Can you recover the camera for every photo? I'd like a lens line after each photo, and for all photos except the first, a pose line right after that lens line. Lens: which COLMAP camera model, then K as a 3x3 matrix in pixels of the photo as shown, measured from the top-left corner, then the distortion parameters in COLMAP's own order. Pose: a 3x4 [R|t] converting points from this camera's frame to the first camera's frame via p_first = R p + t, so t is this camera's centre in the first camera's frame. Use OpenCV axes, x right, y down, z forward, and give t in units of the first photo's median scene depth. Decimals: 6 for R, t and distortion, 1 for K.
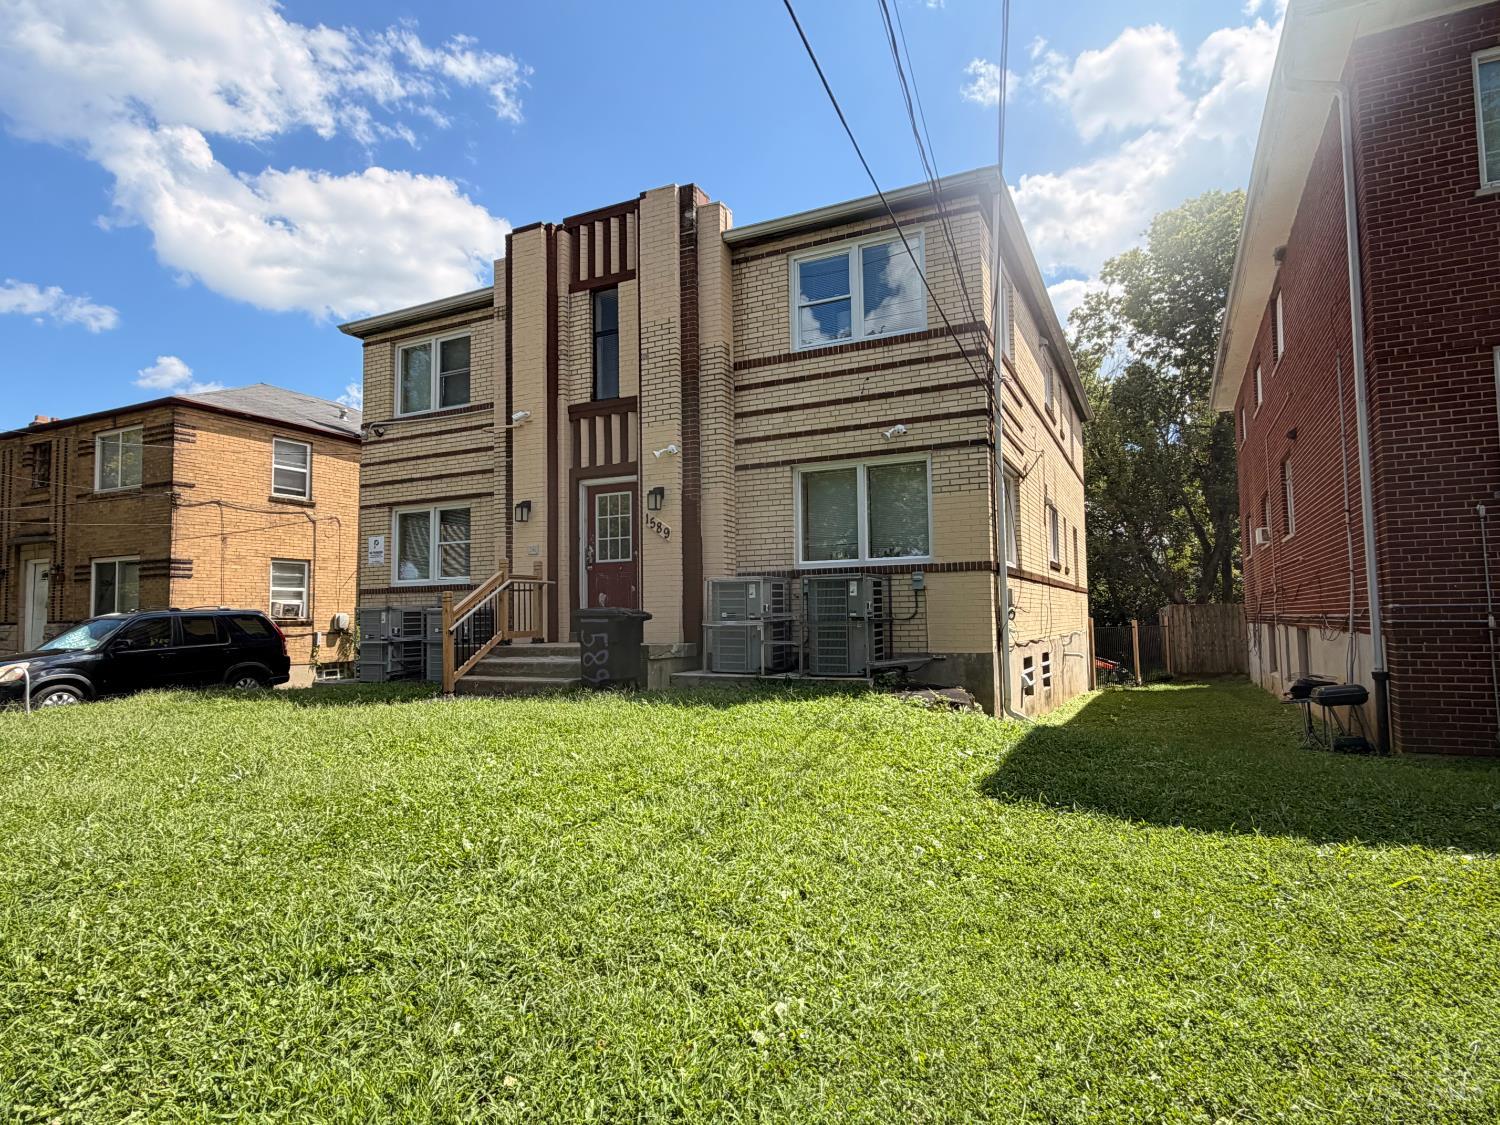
lens RADIAL K [[840.9, 0, 751.7], [0, 840.9, 567.7], [0, 0, 1]] dist [-0.026050, -0.002960]
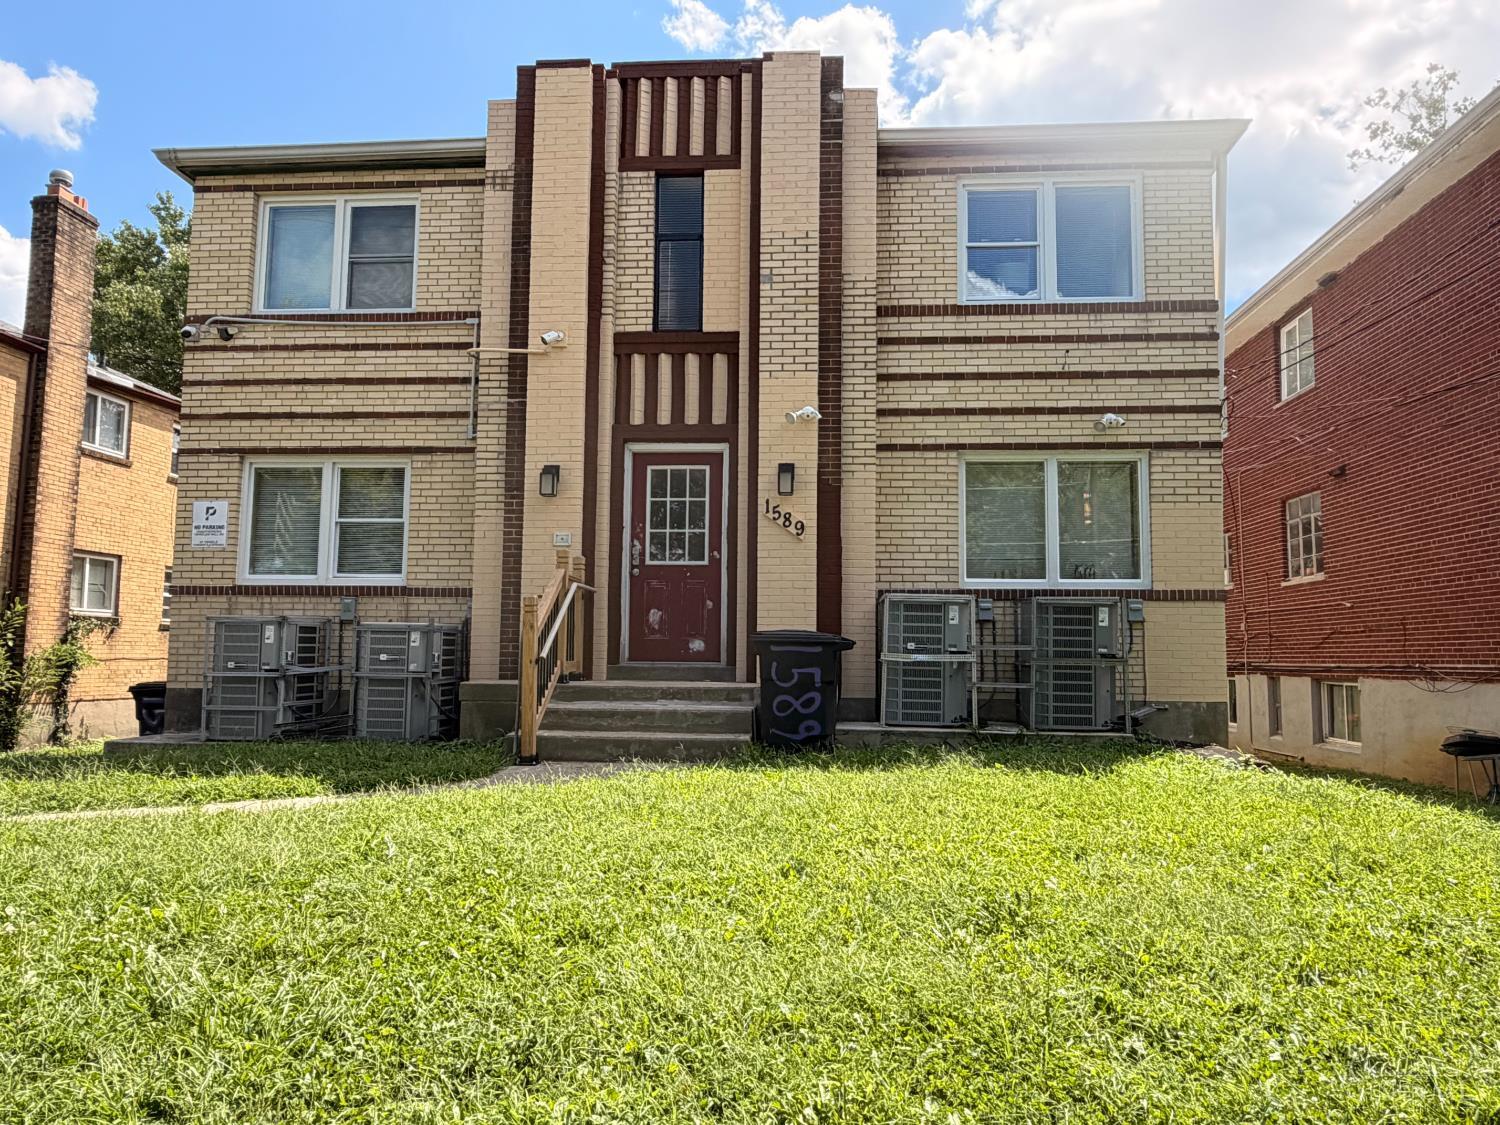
lens RADIAL K [[1047.9, 0, 748.1], [0, 1047.9, 559.7], [0, 0, 1]] dist [-0.019995, -0.001509]
pose [[0.929152, 0.060409, 0.364730, -0.436278], [-0.047407, 0.997884, -0.044506, 0.025063], [-0.366646, 0.024062, 0.930049, 0.181866]]
